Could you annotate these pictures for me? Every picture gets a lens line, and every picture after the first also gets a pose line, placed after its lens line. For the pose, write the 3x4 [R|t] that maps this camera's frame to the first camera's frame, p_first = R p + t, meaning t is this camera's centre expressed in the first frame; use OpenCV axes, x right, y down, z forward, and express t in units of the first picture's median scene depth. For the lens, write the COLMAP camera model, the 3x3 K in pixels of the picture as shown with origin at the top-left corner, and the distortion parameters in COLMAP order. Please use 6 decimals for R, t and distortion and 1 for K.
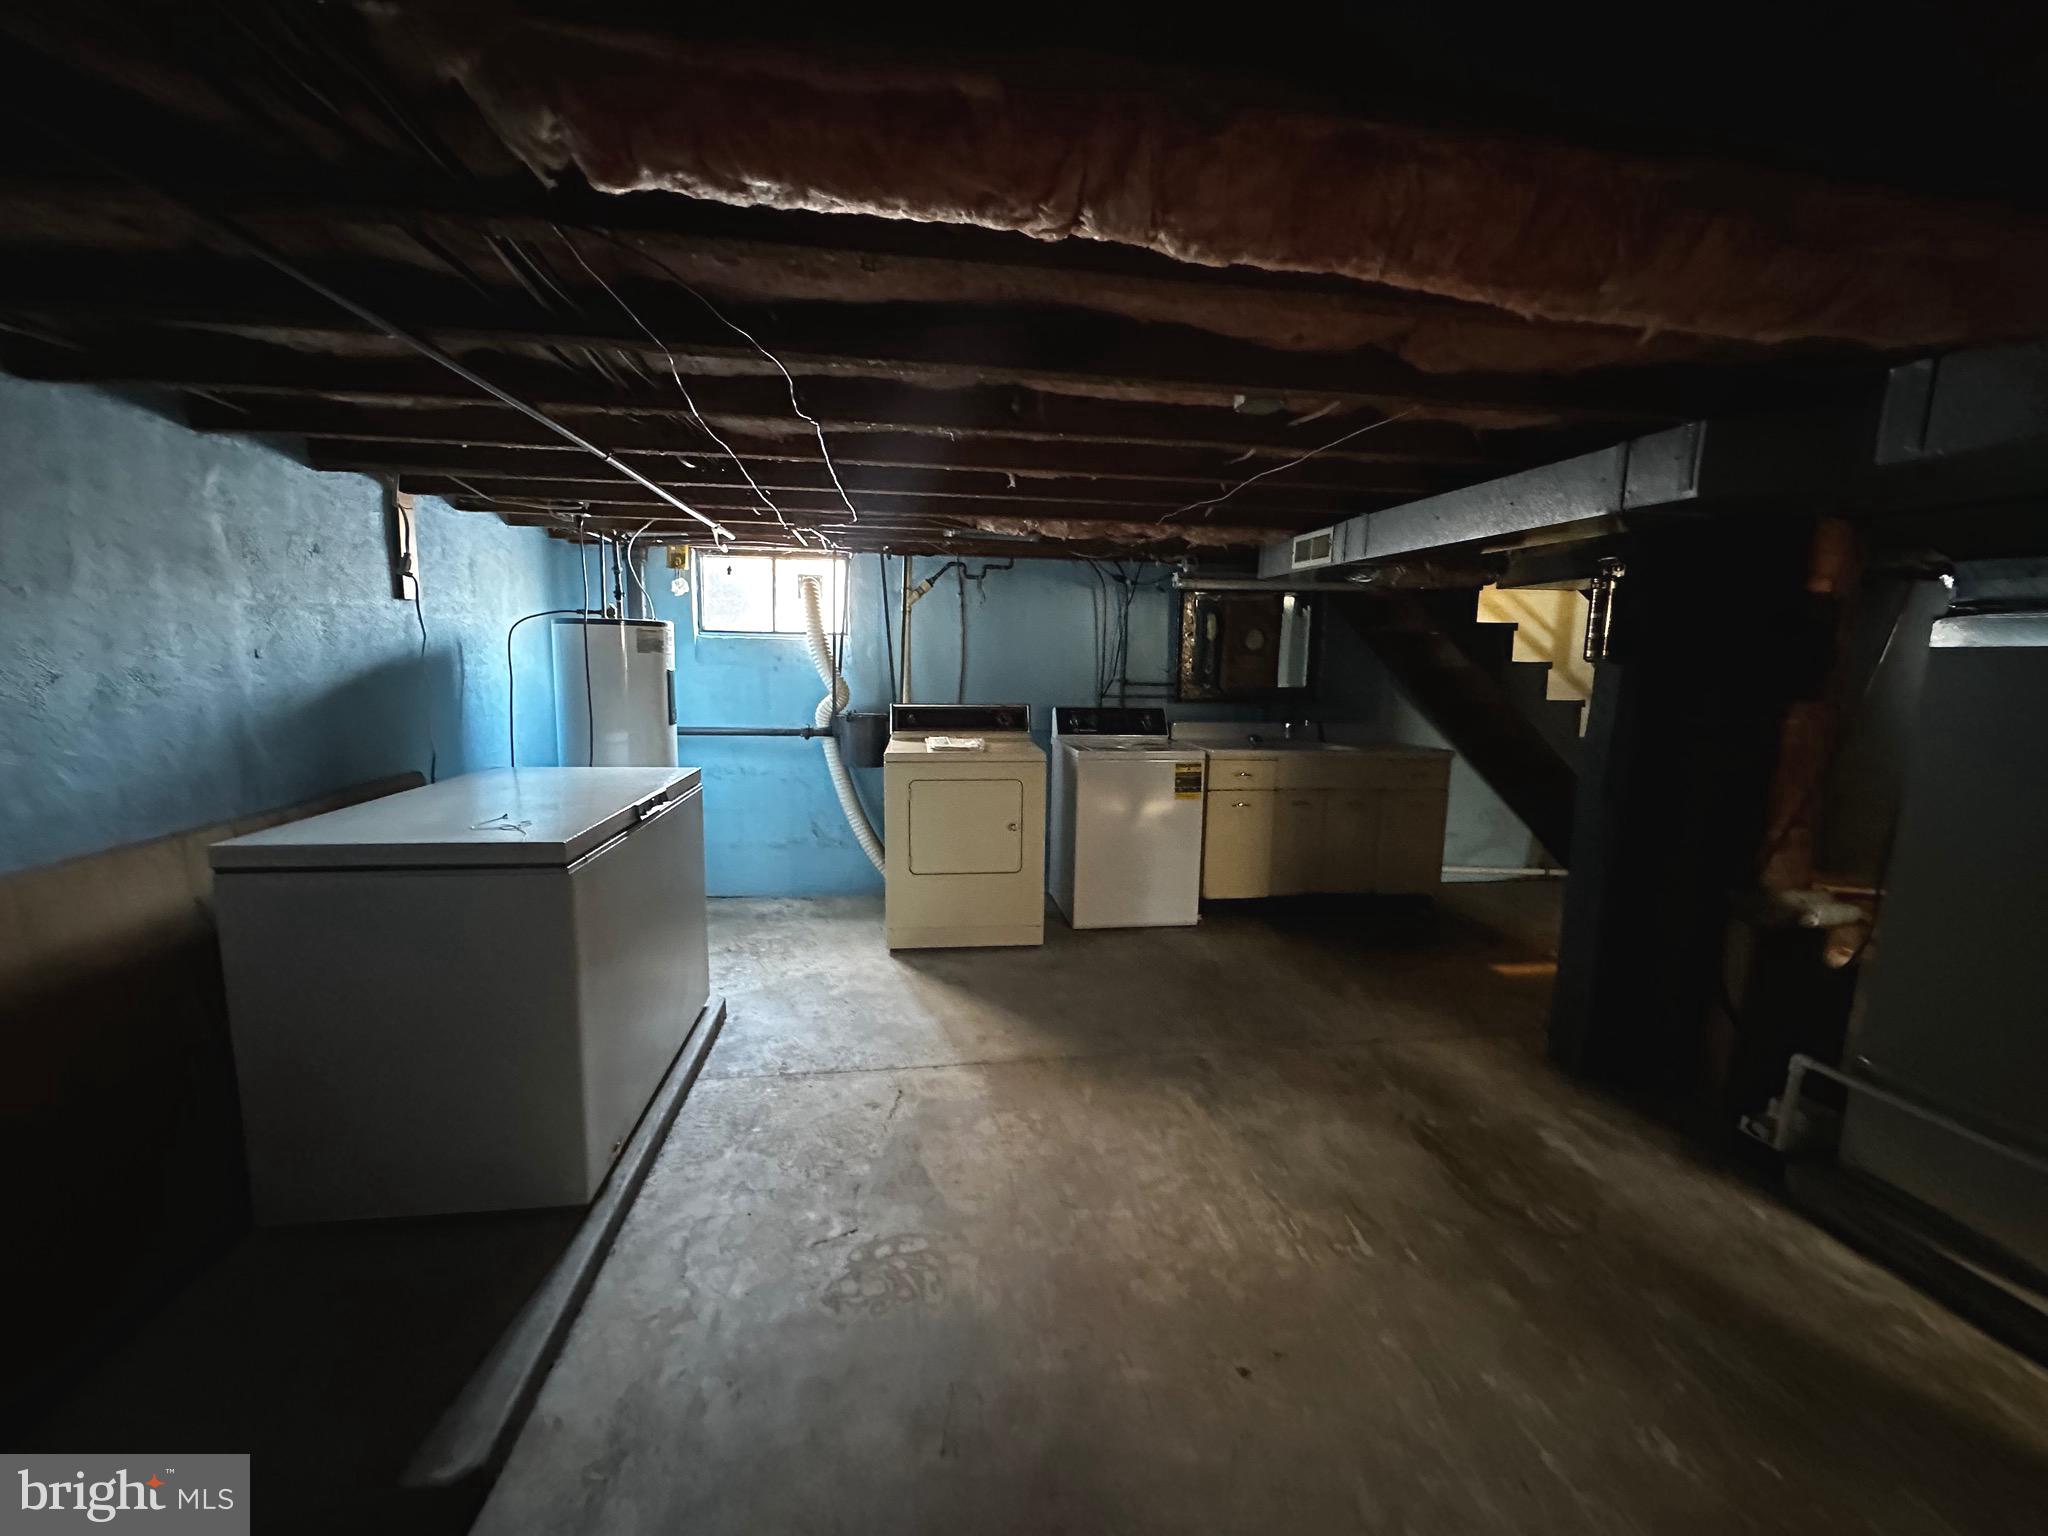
lens RADIAL K [[818.7, 0, 1020.8], [0, 818.7, 760.8], [0, 0, 1]] dist [-0.003954, 0.001878]
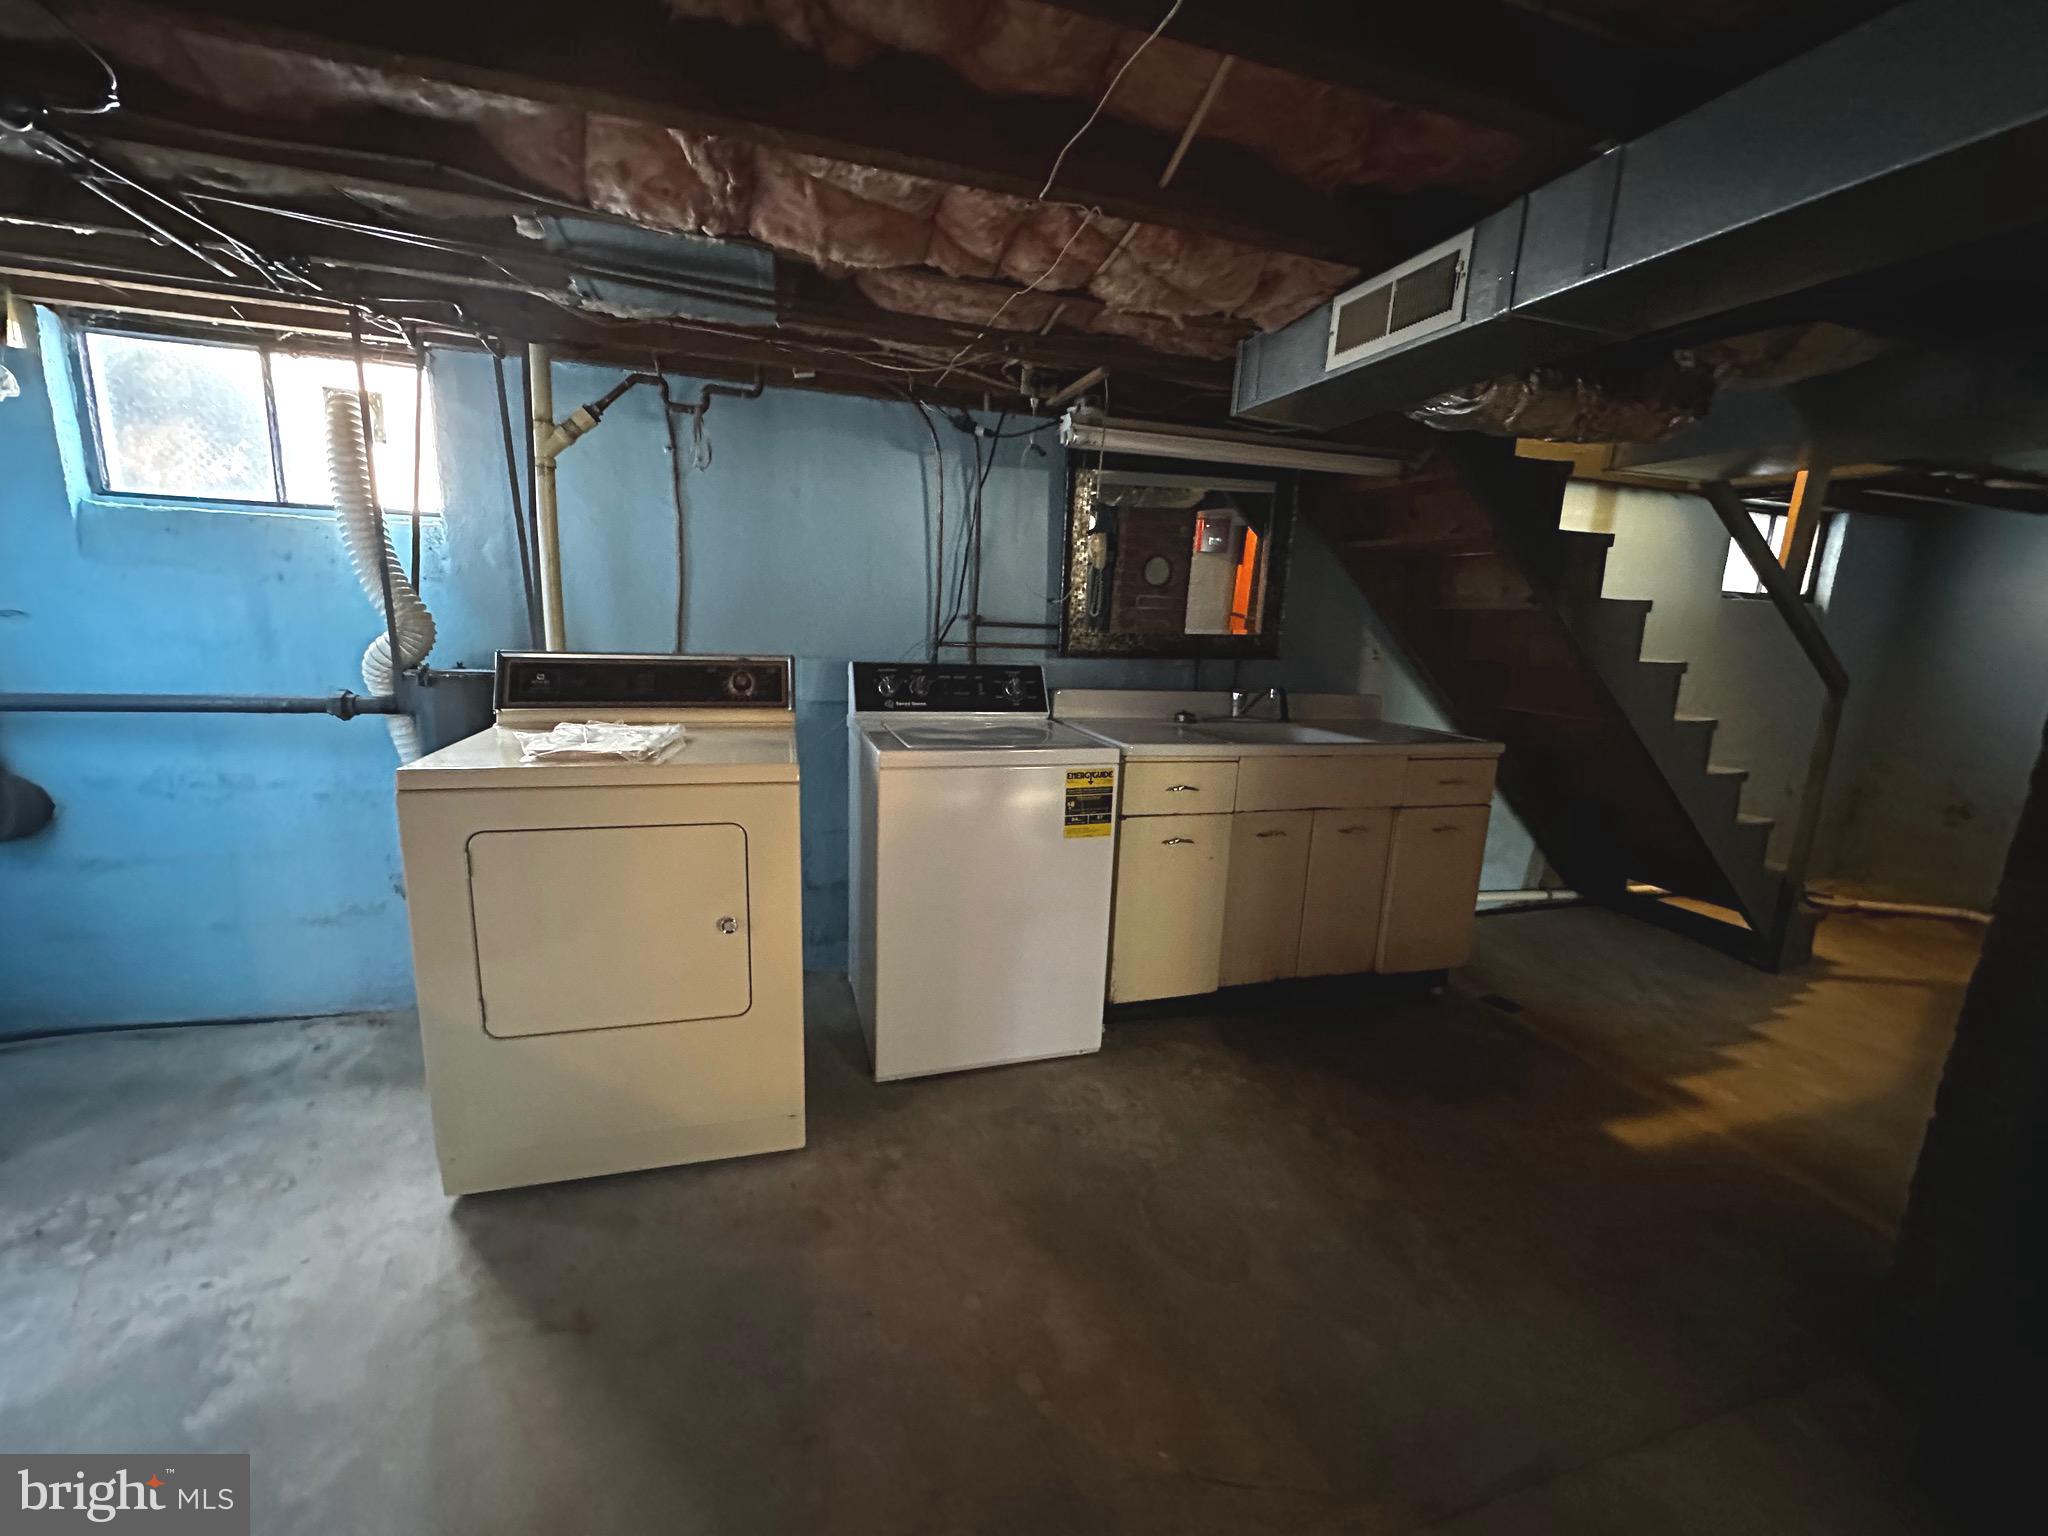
lens RADIAL K [[818.7, 0, 1021.4], [0, 818.7, 771.7], [0, 0, 1]] dist [-0.003954, 0.001878]
pose [[0.986174, -0.009241, 0.165454, 0.064422], [-0.002939, 0.997312, 0.073215, -0.032701], [-0.165686, -0.072689, 0.983496, 0.432586]]
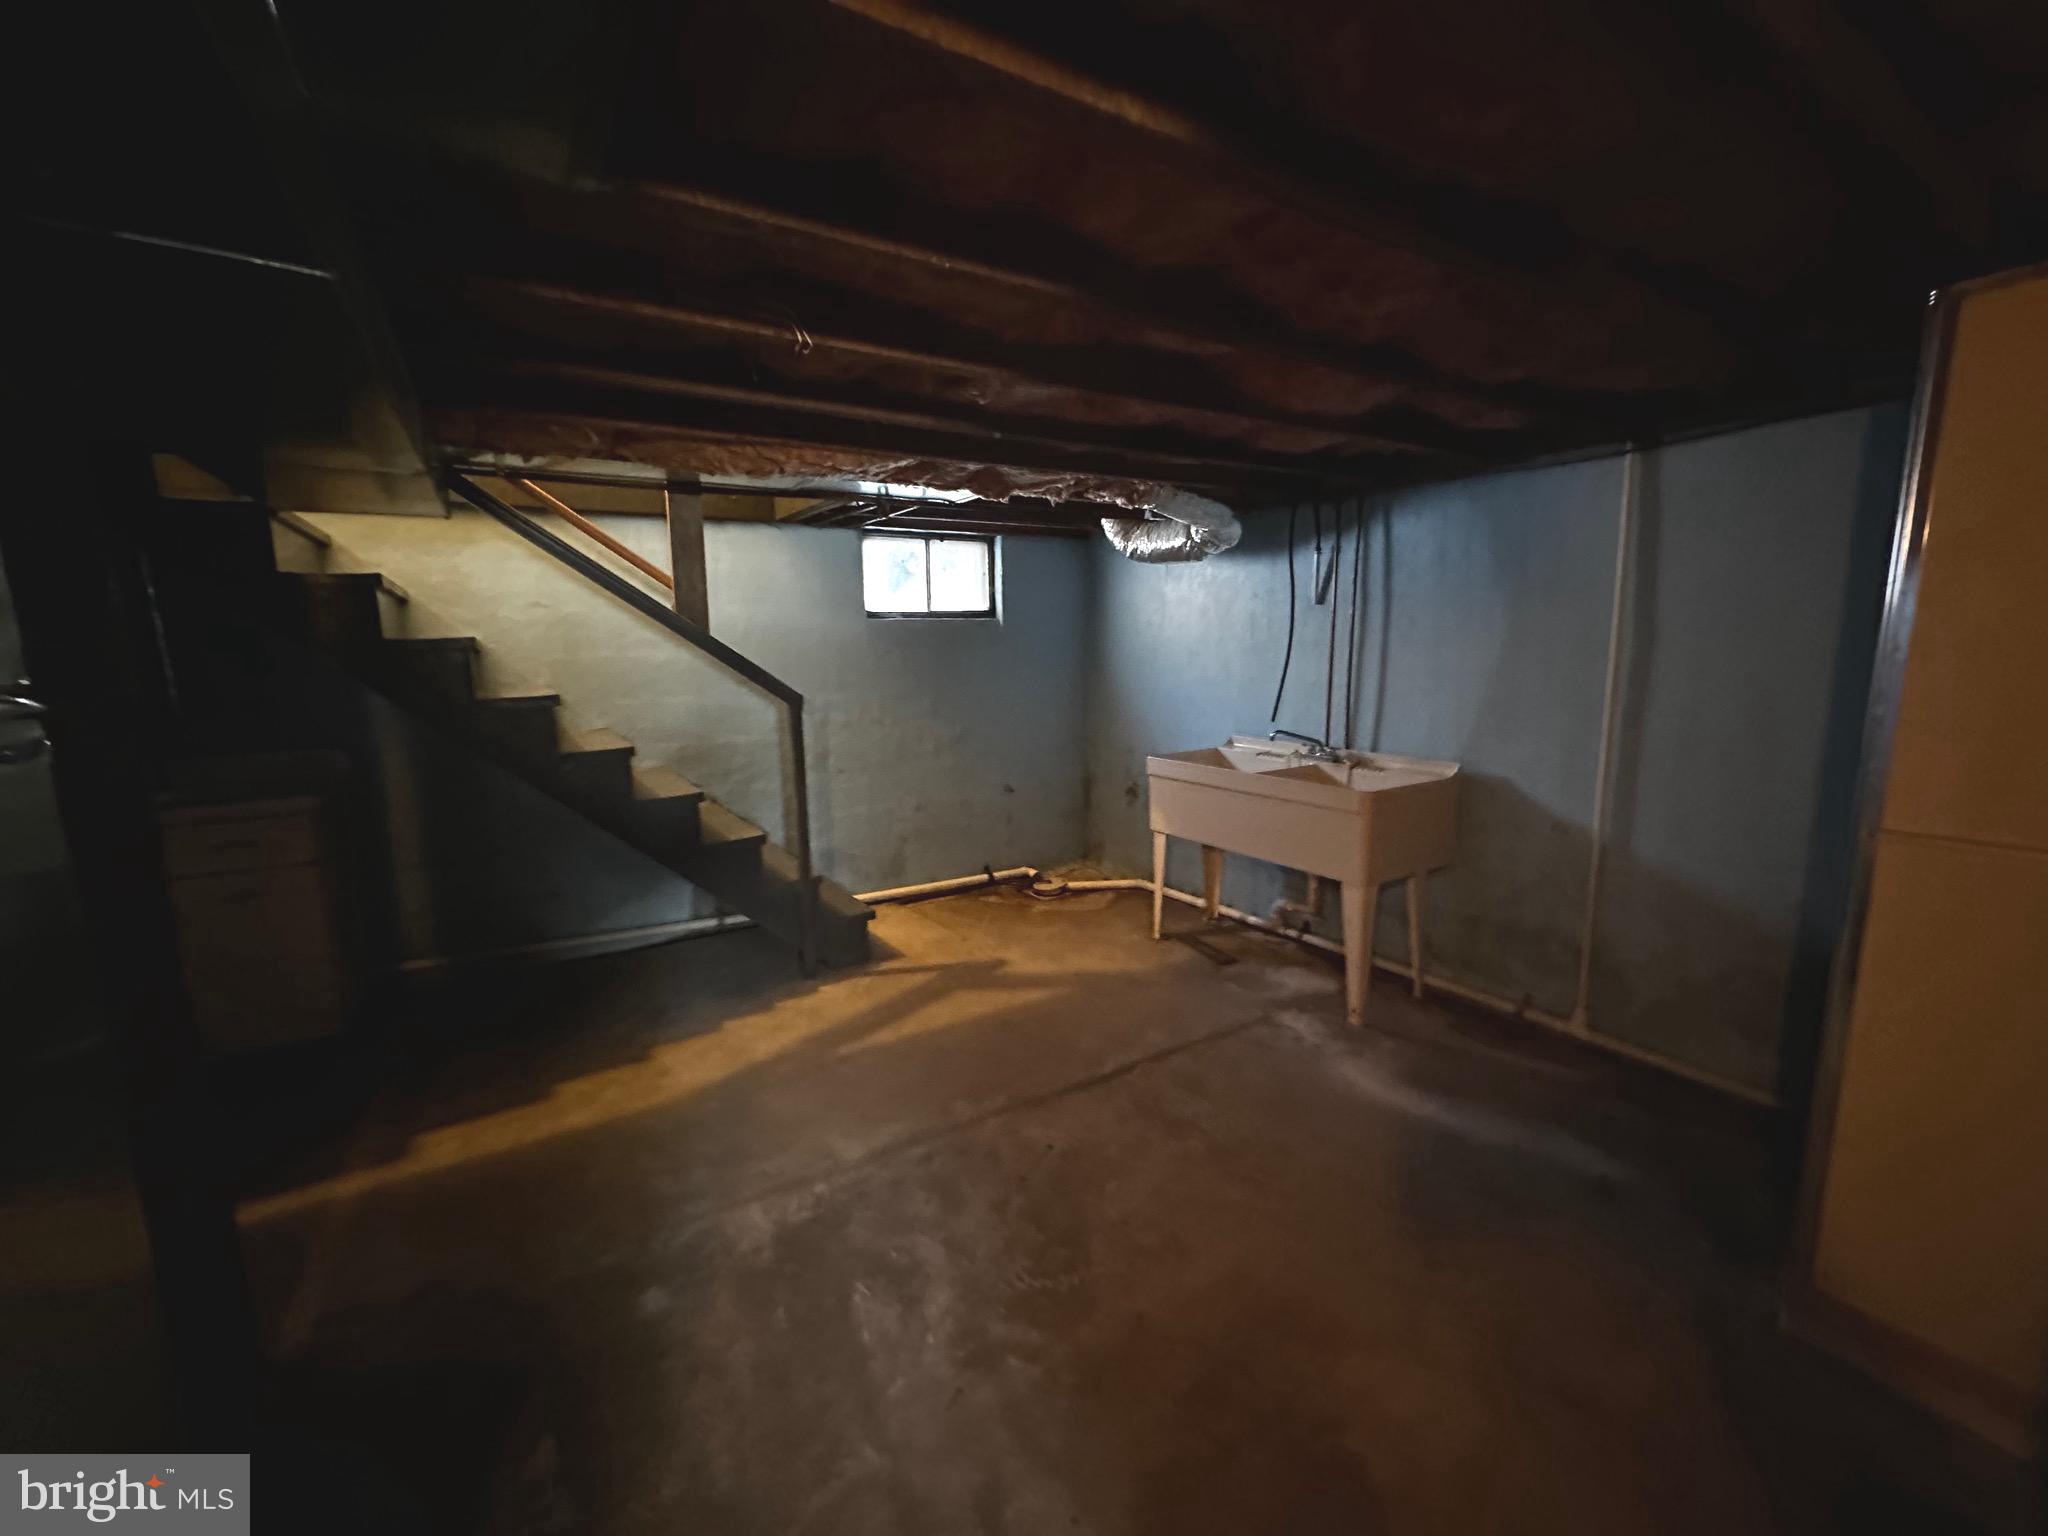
lens RADIAL K [[818.7, 0, 1017.6], [0, 818.7, 770.2], [0, 0, 1]] dist [-0.003954, 0.001878]
pose [[0.914709, -0.098153, 0.392013, 0.728659], [0.088257, 0.995159, 0.043235, -0.009411], [-0.394358, -0.004950, 0.918943, 0.260704]]
